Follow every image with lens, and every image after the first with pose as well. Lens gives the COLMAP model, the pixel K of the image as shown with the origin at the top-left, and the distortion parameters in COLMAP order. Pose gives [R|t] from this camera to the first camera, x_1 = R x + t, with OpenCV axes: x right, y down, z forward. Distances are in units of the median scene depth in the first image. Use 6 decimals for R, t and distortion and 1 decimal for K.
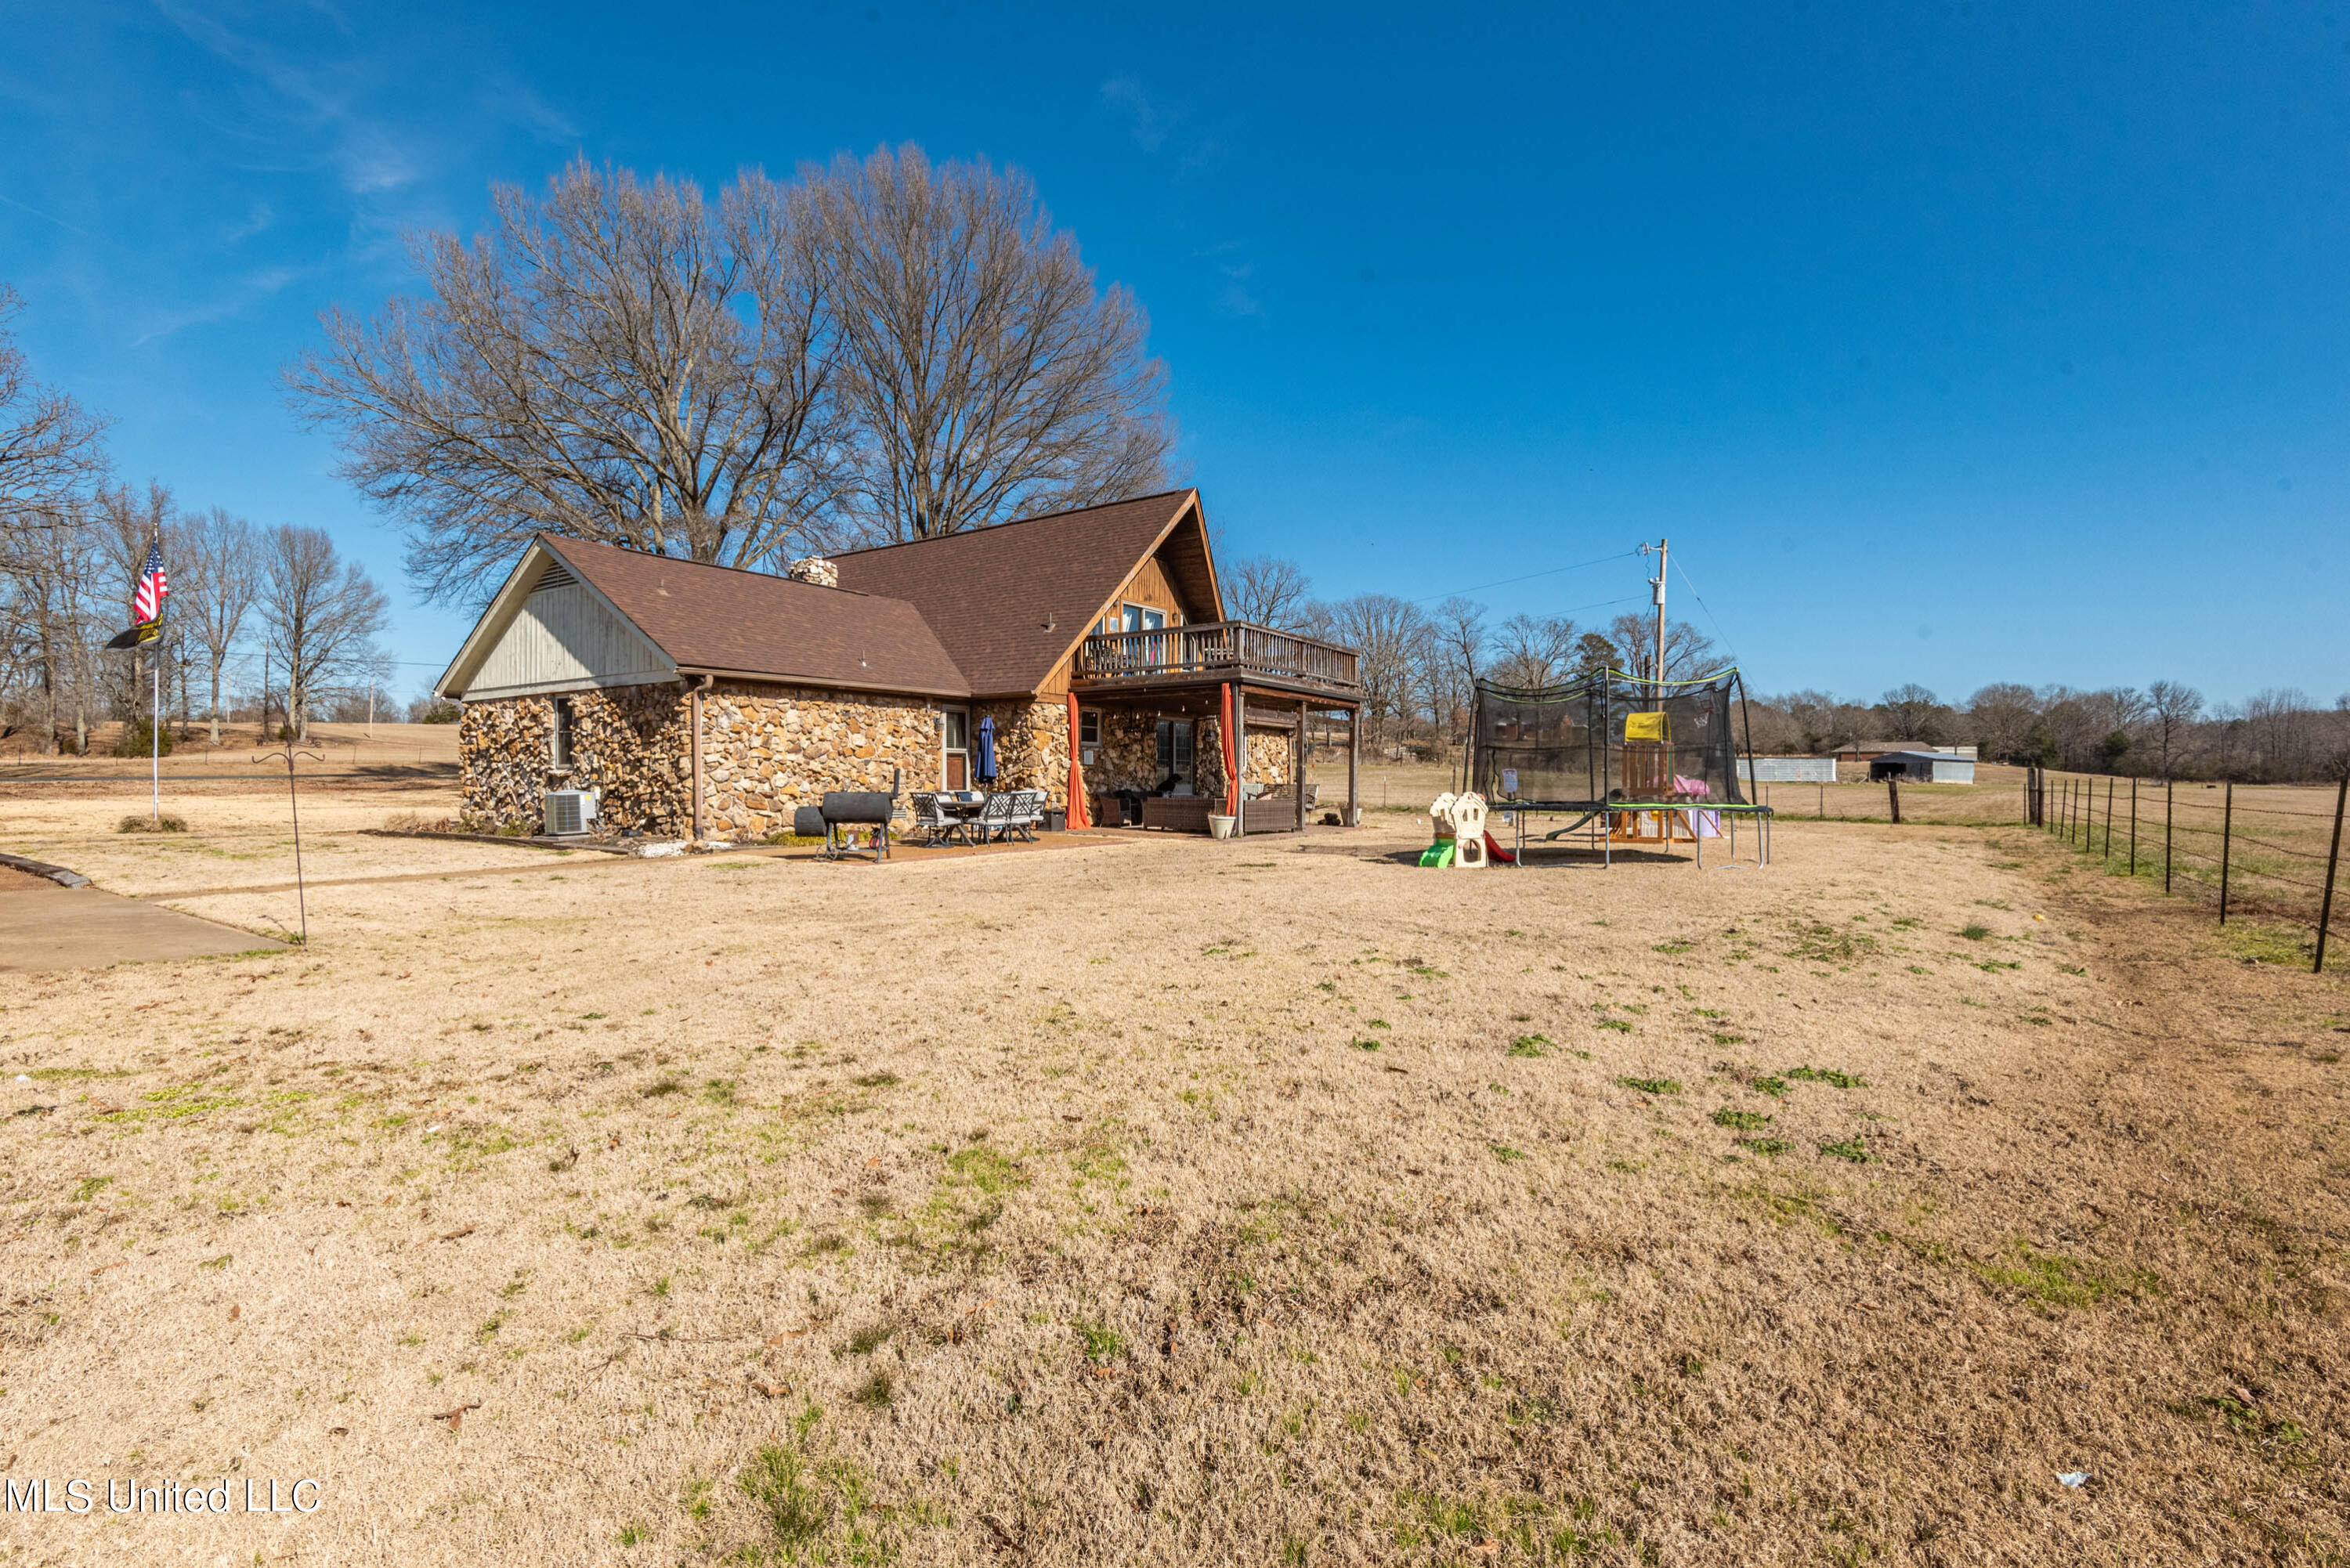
lens RADIAL K [[1118.5, 0, 1175.0], [0, 1118.5, 784.0], [0, 0, 1]] dist [0.055584, -0.031704]
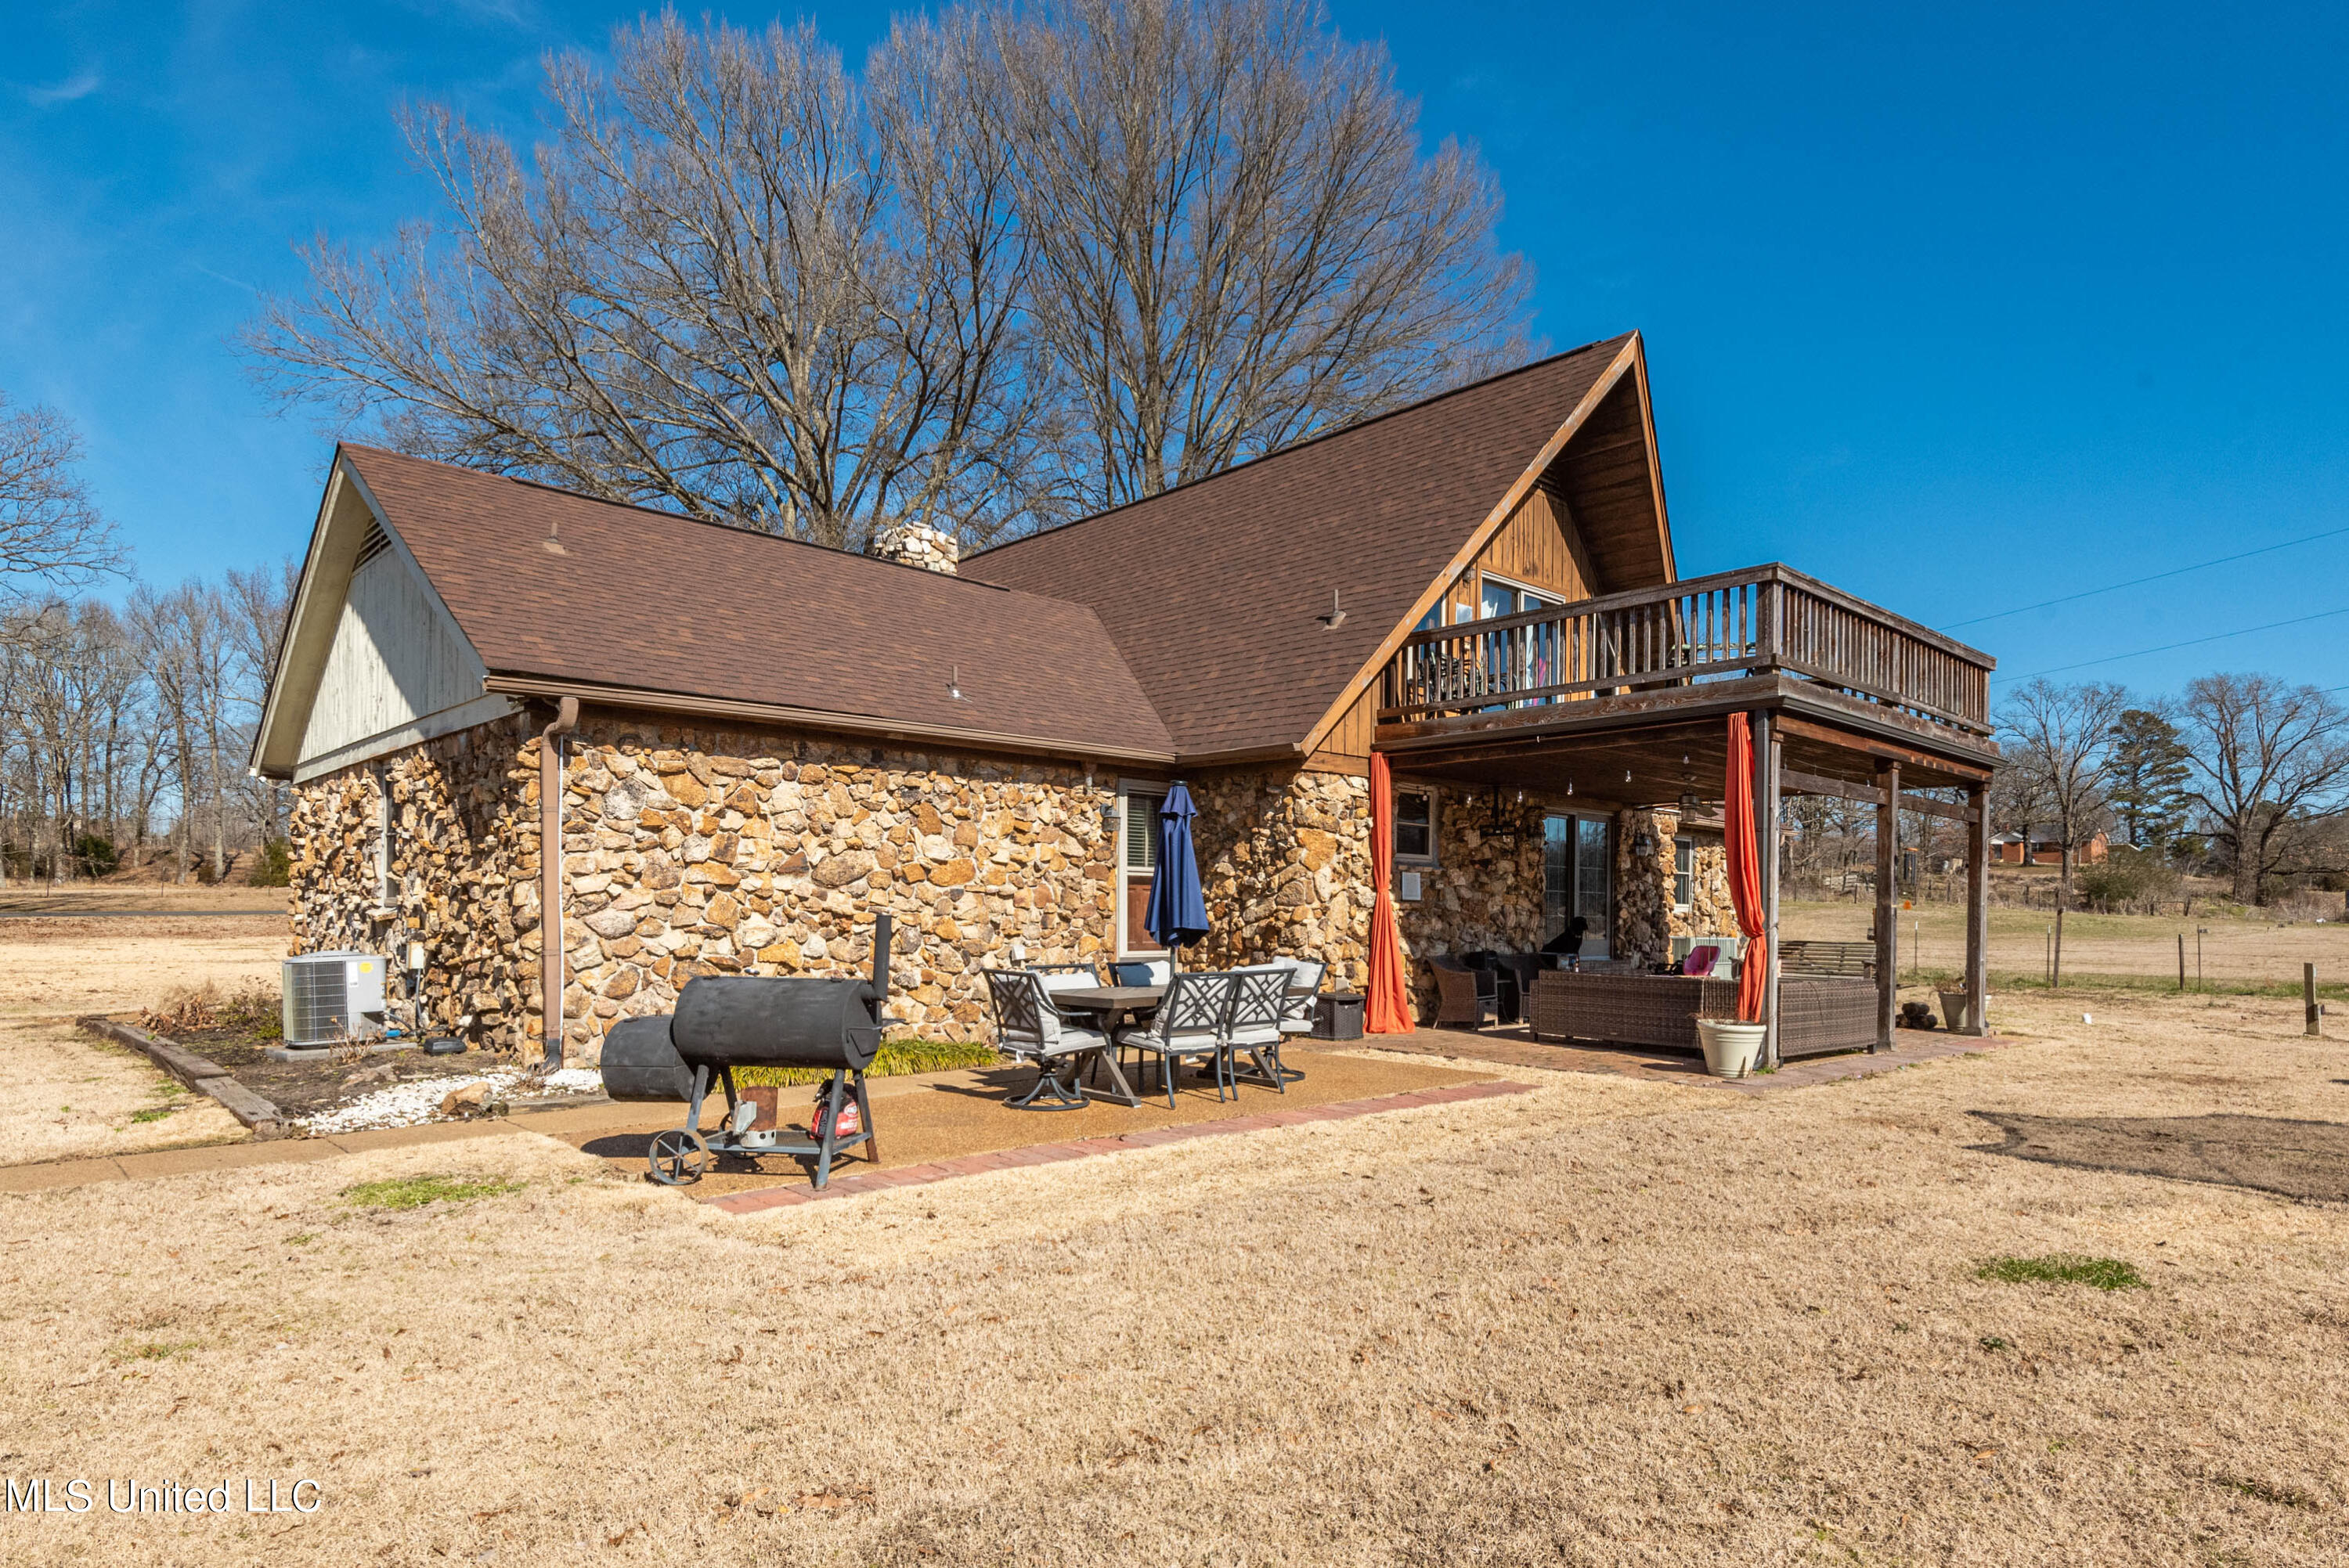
lens RADIAL K [[1346.0, 0, 1283.0], [0, 1346.0, 924.6], [0, 0, 1]] dist [0.001735, 0.000050]
pose [[0.987594, 0.006264, -0.156903, -0.041876], [-0.005962, 0.999979, 0.002396, -0.008100], [0.156915, -0.001431, 0.987611, 0.425889]]
